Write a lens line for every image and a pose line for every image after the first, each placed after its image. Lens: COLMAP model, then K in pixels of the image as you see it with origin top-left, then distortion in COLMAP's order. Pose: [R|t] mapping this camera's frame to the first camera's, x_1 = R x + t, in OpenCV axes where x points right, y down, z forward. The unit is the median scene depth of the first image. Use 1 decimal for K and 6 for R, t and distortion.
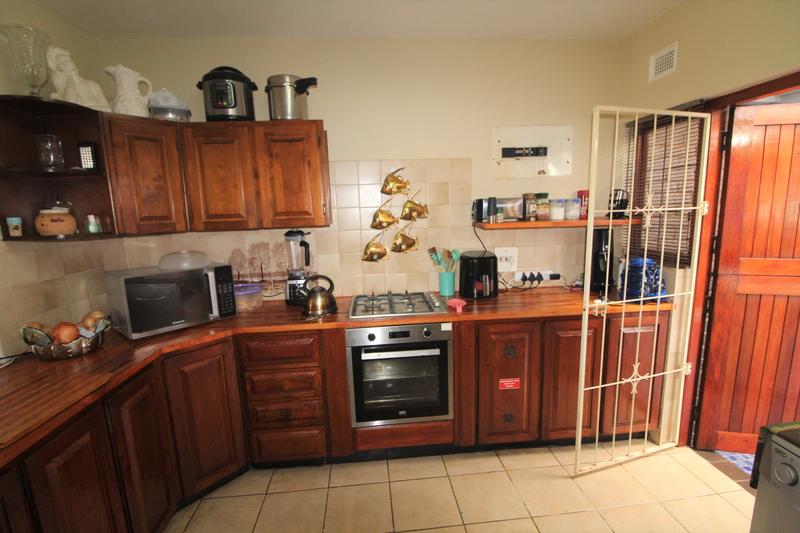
lens RADIAL K [[370.5, 0, 398.4], [0, 370.5, 271.2], [0, 0, 1]] dist [-0.008177, -0.007109]
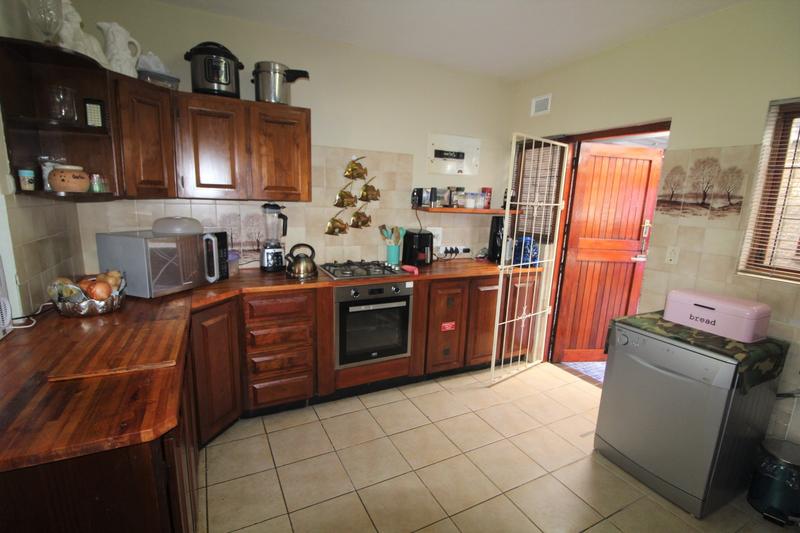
lens RADIAL K [[370.5, 0, 396.7], [0, 370.5, 270.4], [0, 0, 1]] dist [-0.008177, -0.007109]
pose [[0.925996, -0.005818, 0.377488, -0.386930], [-0.005591, 0.999560, 0.029121, 0.059309], [-0.377492, -0.029076, 0.925556, -0.183109]]
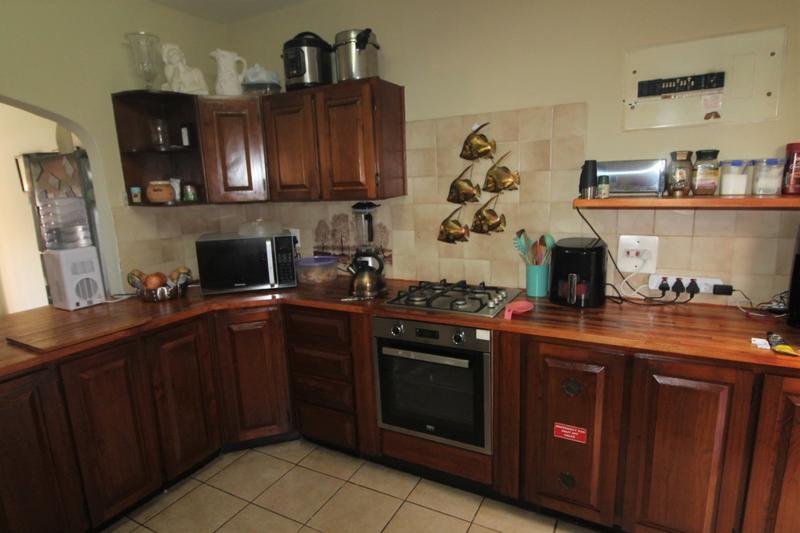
lens RADIAL K [[449.4, 0, 400.2], [0, 449.4, 270.7], [0, 0, 1]] dist [-0.006184, -0.004528]
pose [[0.836753, 0.107394, -0.536946, 0.449448], [-0.079089, 0.994000, 0.075560, -0.036340], [0.541839, -0.020759, 0.840226, 0.125332]]
